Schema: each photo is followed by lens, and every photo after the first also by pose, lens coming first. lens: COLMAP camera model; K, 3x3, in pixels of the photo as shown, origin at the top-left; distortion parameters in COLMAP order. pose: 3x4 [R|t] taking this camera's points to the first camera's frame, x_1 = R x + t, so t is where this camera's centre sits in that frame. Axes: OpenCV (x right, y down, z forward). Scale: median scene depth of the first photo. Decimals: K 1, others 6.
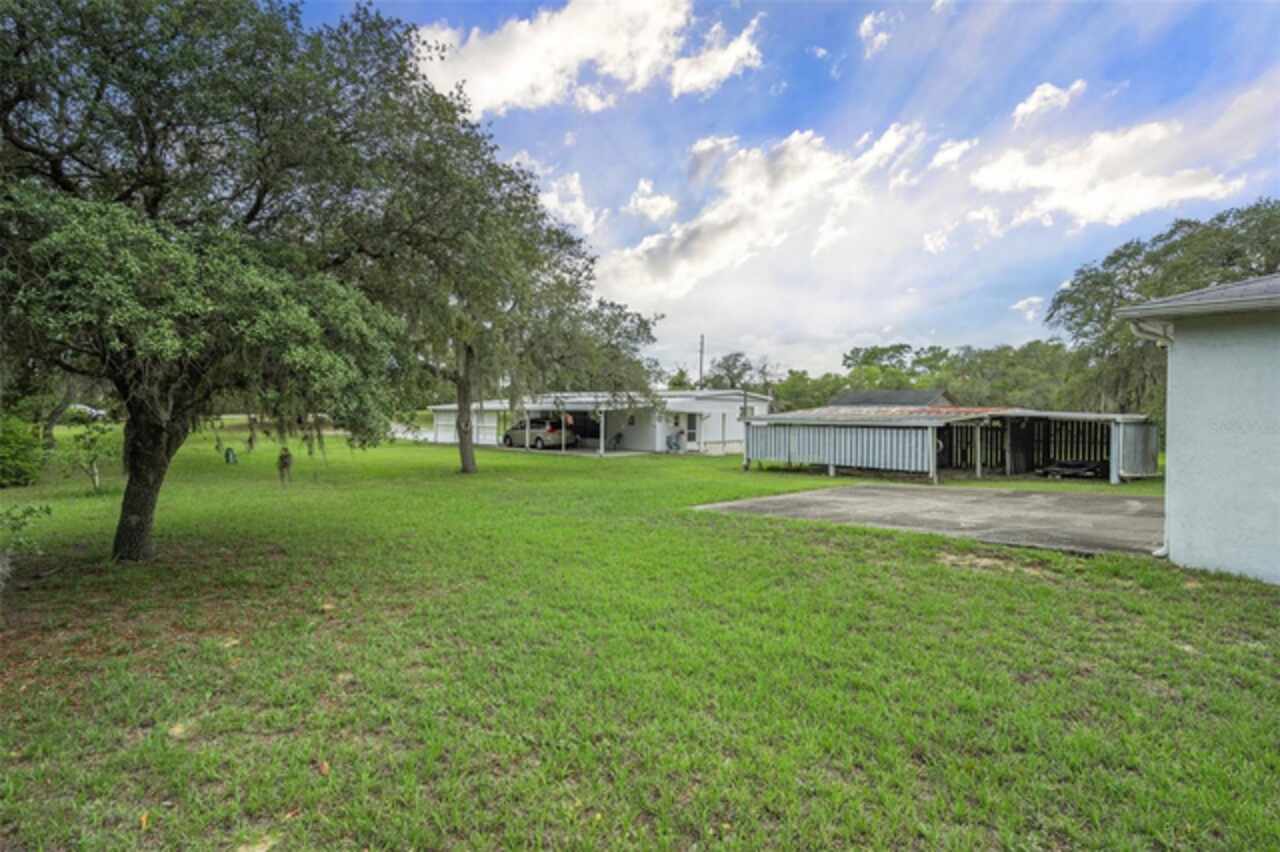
lens RADIAL K [[692.6, 0, 640.0], [0, 692.6, 426.0], [0, 0, 1]] dist [0.001963, 0.000988]
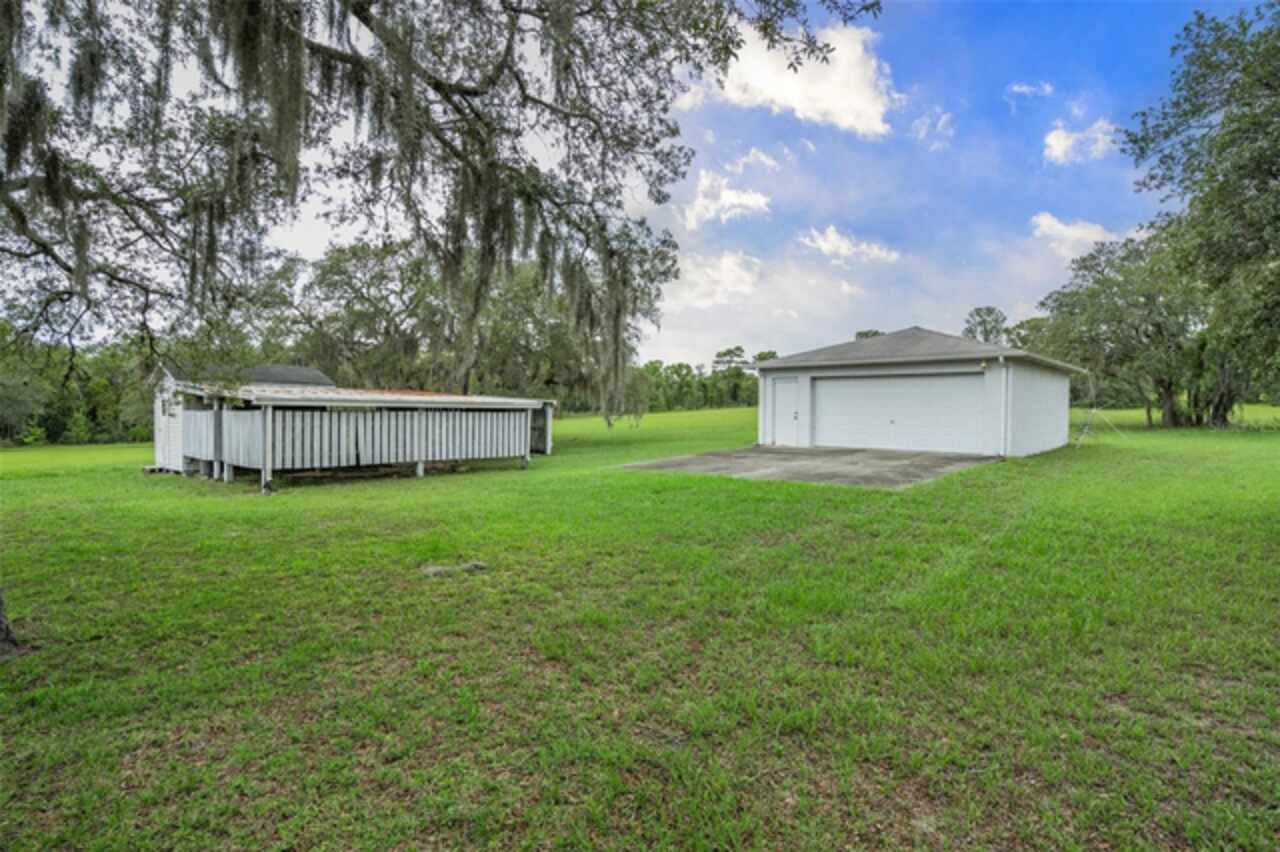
lens RADIAL K [[692.6, 0, 640.0], [0, 692.6, 426.0], [0, 0, 1]] dist [0.001963, 0.000988]
pose [[-0.283680, -0.015485, 0.958794, -0.500261], [-0.001849, 0.999877, 0.015601, 0.009083], [-0.958917, 0.002653, -0.283674, 1.056316]]
